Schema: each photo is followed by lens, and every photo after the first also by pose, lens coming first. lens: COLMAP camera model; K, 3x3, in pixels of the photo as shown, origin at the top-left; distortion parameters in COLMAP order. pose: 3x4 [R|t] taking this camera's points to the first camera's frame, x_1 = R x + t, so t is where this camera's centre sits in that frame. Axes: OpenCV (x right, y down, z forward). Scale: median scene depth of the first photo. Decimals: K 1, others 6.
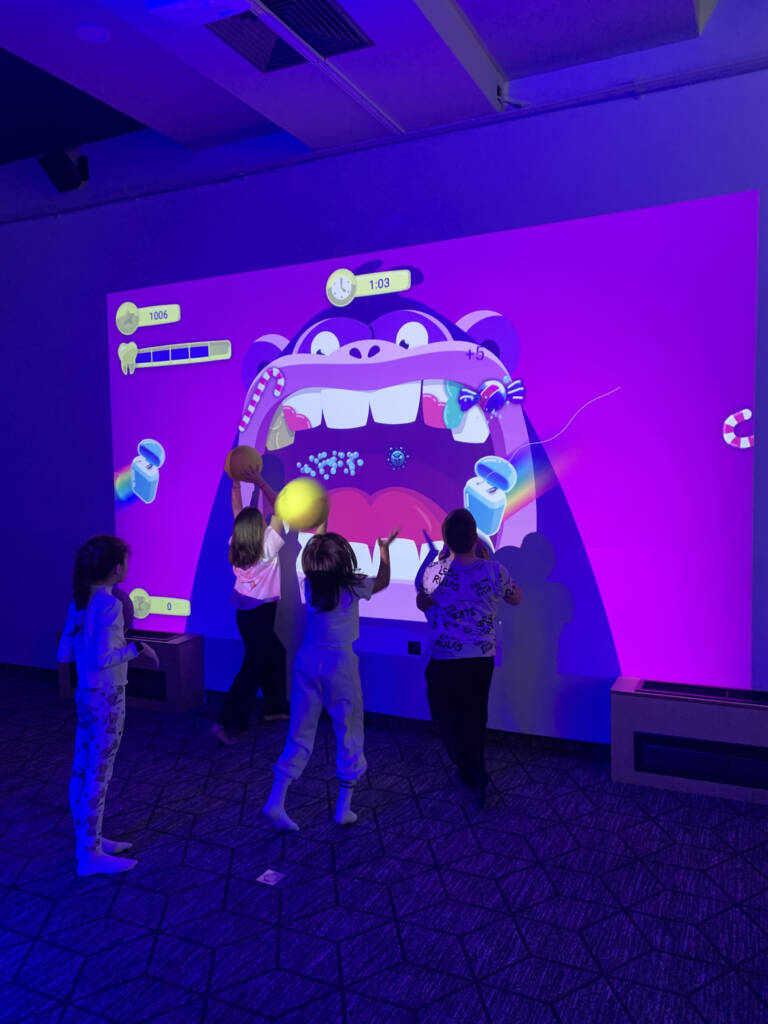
lens RADIAL K [[787.2, 0, 392.5], [0, 787.2, 501.0], [0, 0, 1]] dist [0.020593, -0.011269]
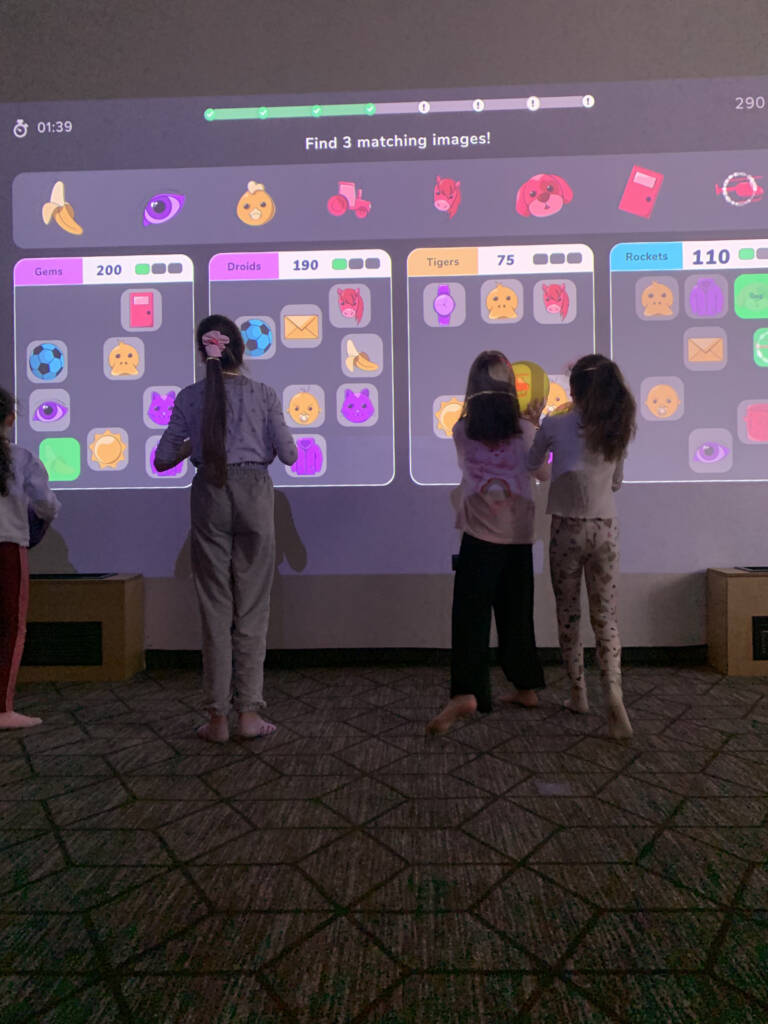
lens RADIAL K [[787.2, 0, 387.2], [0, 787.2, 511.8], [0, 0, 1]] dist [0.020593, -0.011269]
pose [[0.913296, 0.006316, 0.407248, -0.495073], [0.018998, 0.998131, -0.058083, 0.237269], [-0.406853, 0.060784, 0.911469, 0.364639]]
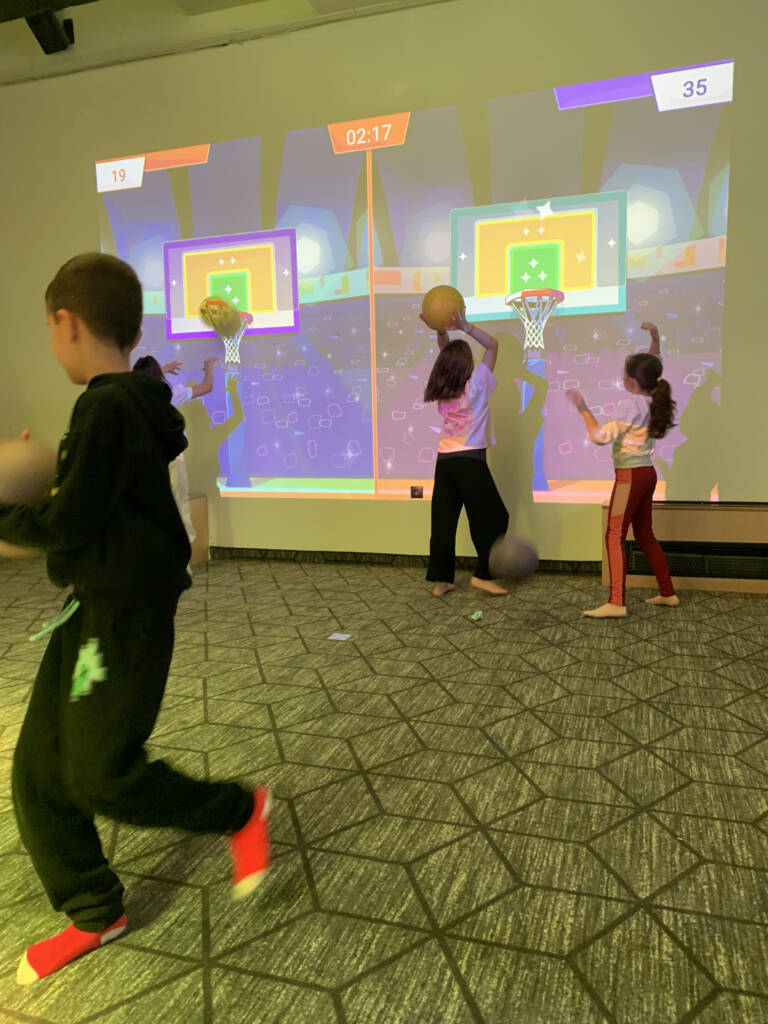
lens RADIAL K [[787.2, 0, 386.0], [0, 787.2, 504.1], [0, 0, 1]] dist [0.020593, -0.011269]
pose [[0.992743, -0.015063, 0.119310, -0.190089], [0.009265, 0.998756, 0.049006, 0.200270], [-0.119900, -0.047545, 0.991647, -0.106068]]
